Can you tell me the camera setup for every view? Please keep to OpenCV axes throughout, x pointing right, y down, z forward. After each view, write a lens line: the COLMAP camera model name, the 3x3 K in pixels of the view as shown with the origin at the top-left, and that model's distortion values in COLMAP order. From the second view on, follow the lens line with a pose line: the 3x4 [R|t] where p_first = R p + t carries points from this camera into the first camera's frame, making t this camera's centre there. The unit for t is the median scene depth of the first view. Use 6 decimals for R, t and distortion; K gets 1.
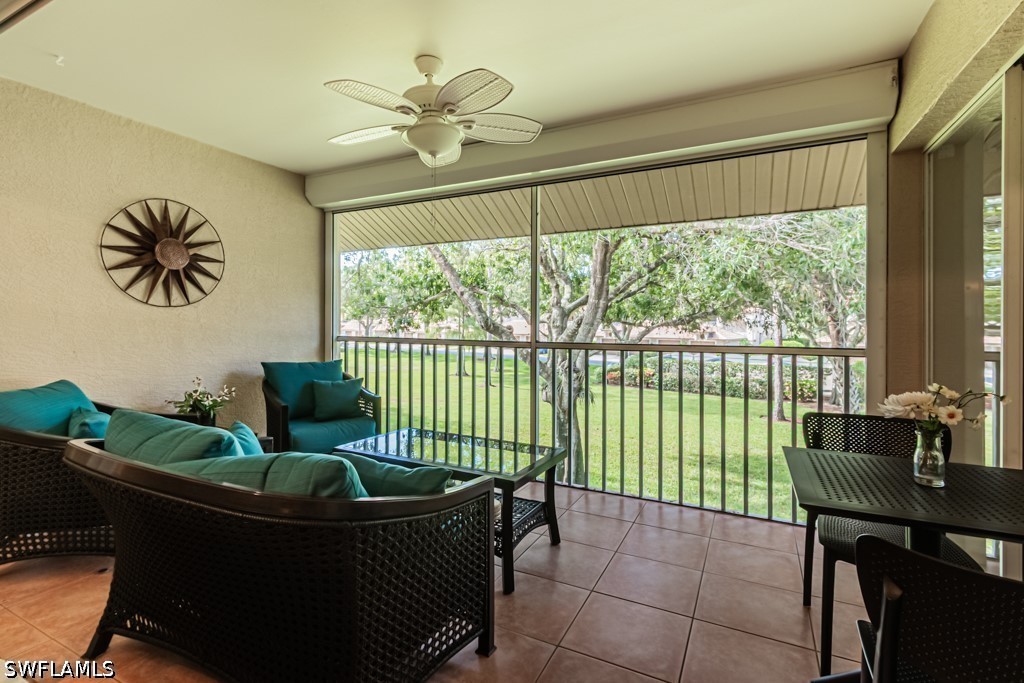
lens RADIAL K [[480.0, 0, 507.8], [0, 480.0, 322.6], [0, 0, 1]] dist [0.008722, -0.001702]
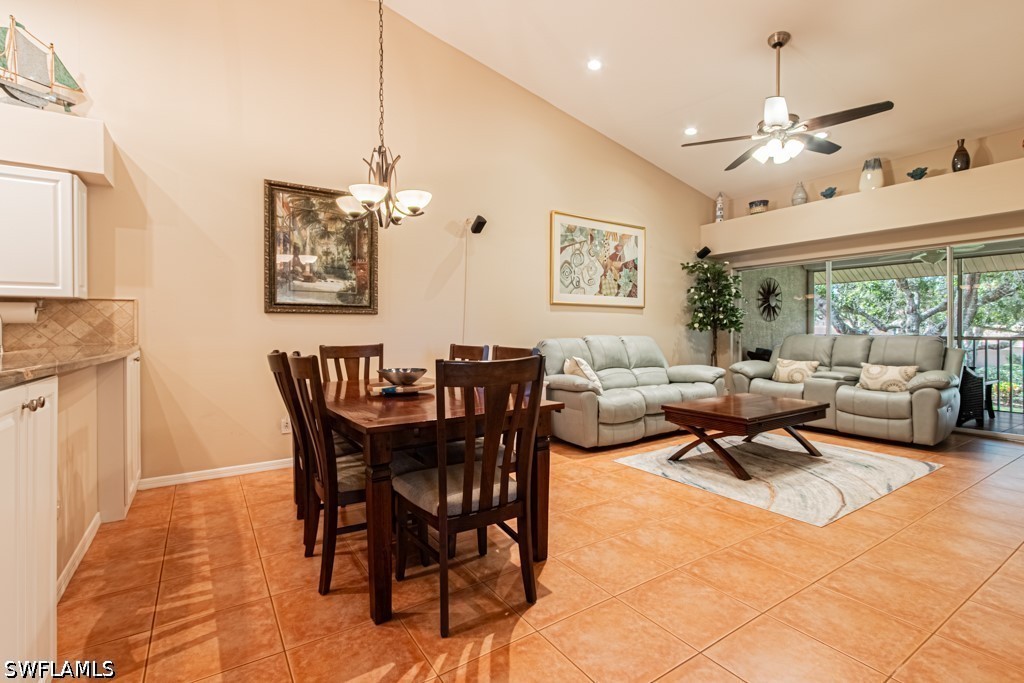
lens RADIAL K [[480.0, 0, 483.8], [0, 480.0, 323.9], [0, 0, 1]] dist [0.008722, -0.001702]
pose [[0.854417, 0.002154, -0.519584, -0.496402], [-0.004886, 0.999980, -0.003890, 0.003797], [0.519565, 0.005863, 0.854411, -1.507408]]
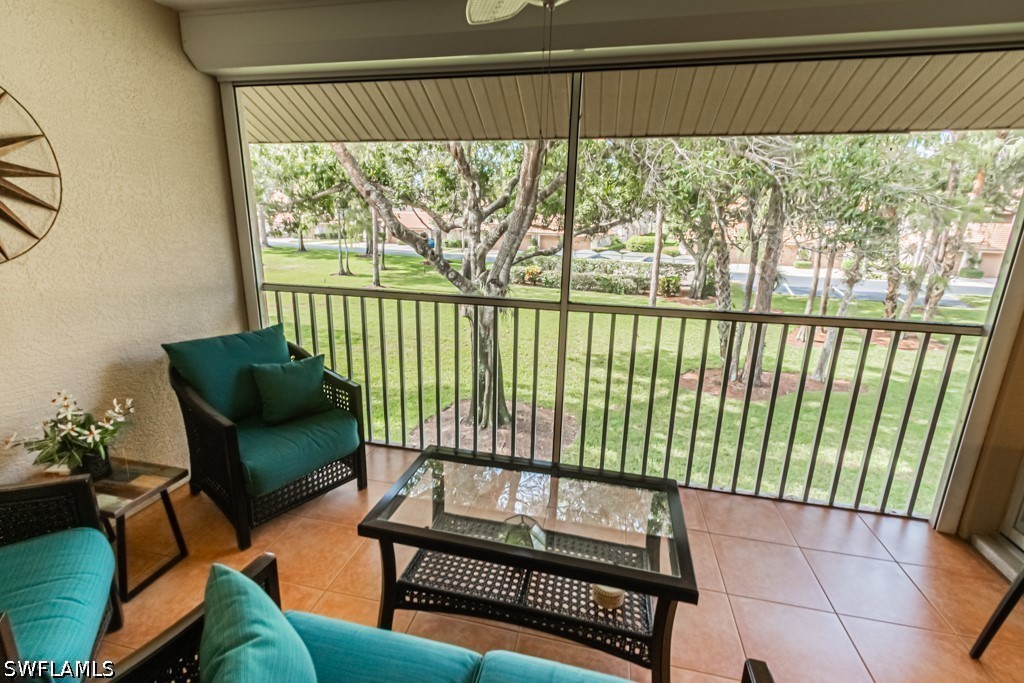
lens RADIAL K [[480.0, 0, 497.9], [0, 480.0, 345.9], [0, 0, 1]] dist [0.008722, -0.001702]
pose [[0.973297, -0.037533, 0.226460, -0.186389], [-0.024424, 0.964010, 0.264744, -0.077529], [-0.228246, -0.263205, 0.937351, 0.250678]]
